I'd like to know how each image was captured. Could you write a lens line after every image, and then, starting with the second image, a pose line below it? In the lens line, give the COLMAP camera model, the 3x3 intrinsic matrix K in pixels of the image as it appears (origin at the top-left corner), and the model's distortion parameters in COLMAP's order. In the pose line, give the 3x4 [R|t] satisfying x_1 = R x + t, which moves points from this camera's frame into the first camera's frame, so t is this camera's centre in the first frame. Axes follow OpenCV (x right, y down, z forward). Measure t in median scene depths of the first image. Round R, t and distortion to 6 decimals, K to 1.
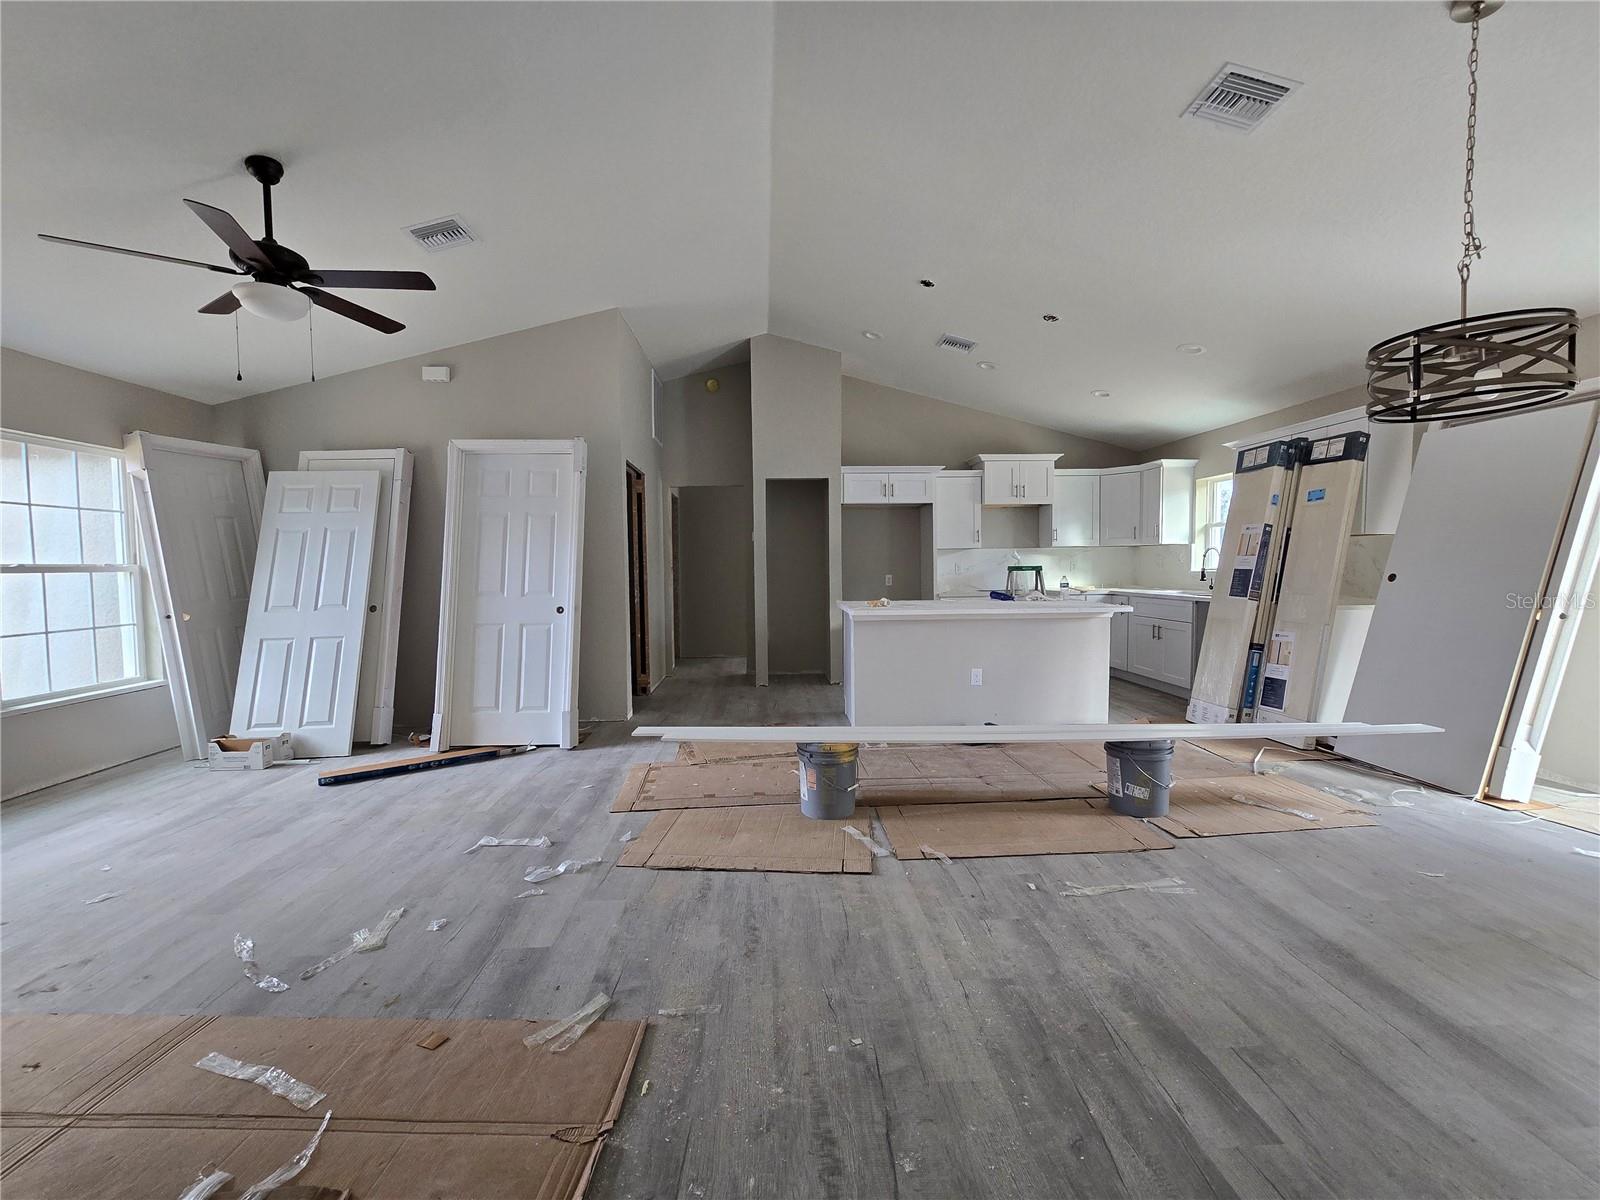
lens RADIAL K [[655.0, 0, 801.3], [0, 655.0, 595.4], [0, 0, 1]] dist [-0.004956, 0.000305]
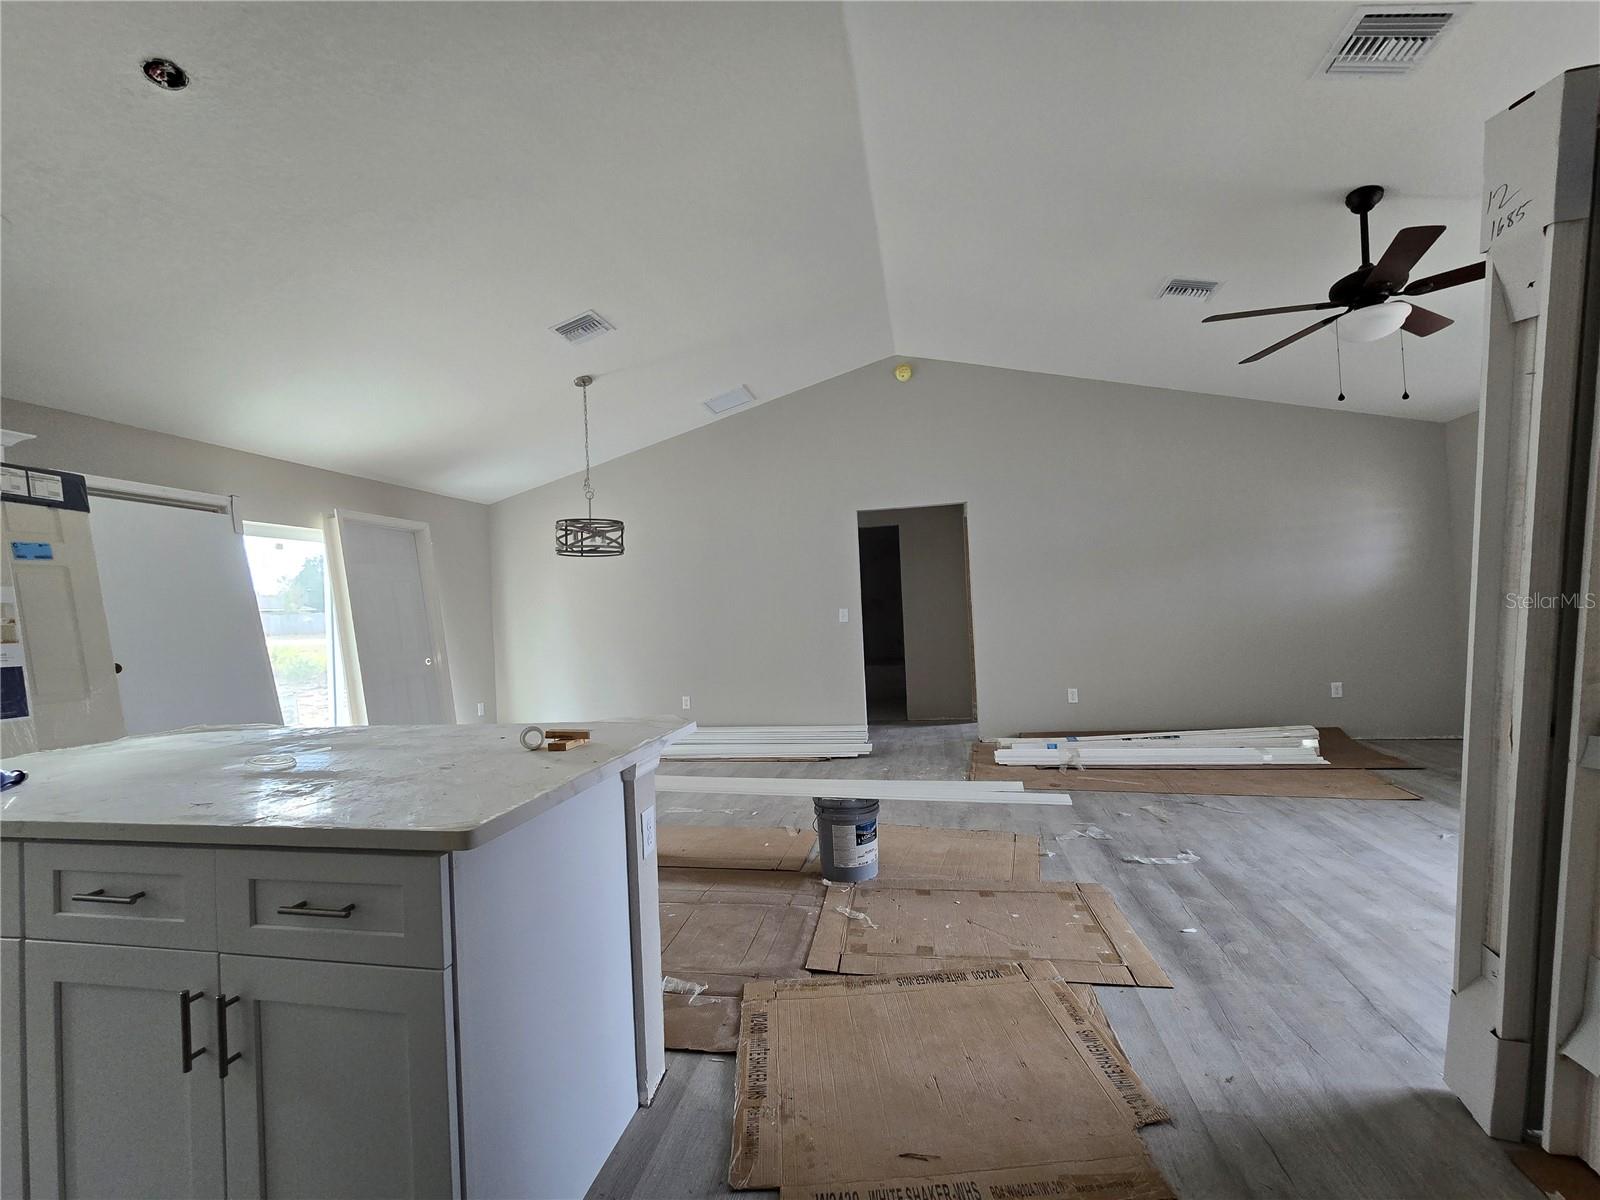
lens RADIAL K [[655.0, 0, 800.6], [0, 655.0, 594.7], [0, 0, 1]] dist [-0.004956, 0.000305]
pose [[-0.965428, 0.062558, 0.253053, -0.133003], [0.069639, 0.997389, 0.019111, -0.079016], [-0.251196, 0.036072, -0.967264, 1.654241]]
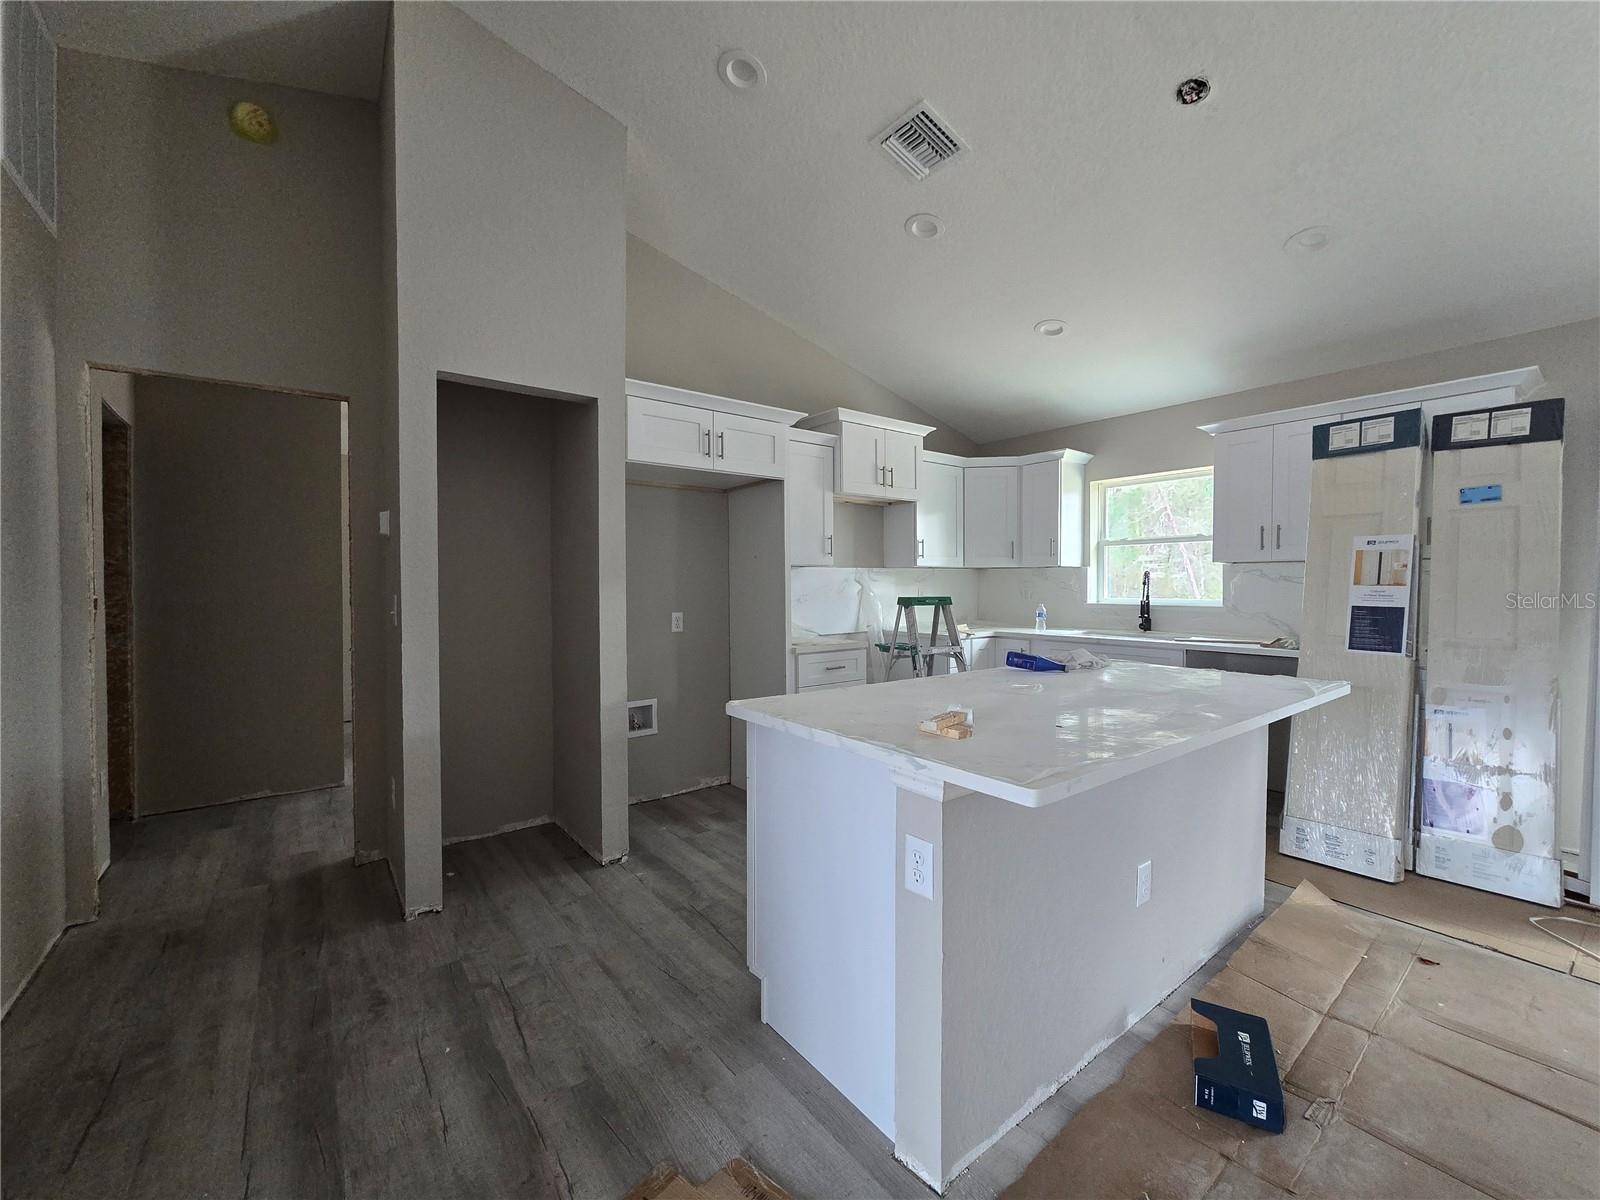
lens RADIAL K [[655.0, 0, 801.4], [0, 655.0, 595.5], [0, 0, 1]] dist [-0.004956, 0.000305]
pose [[0.825437, -0.001579, 0.564492, -0.162764], [0.020350, 0.999429, -0.026961, -0.055616], [-0.564128, 0.033742, 0.824998, 0.975564]]
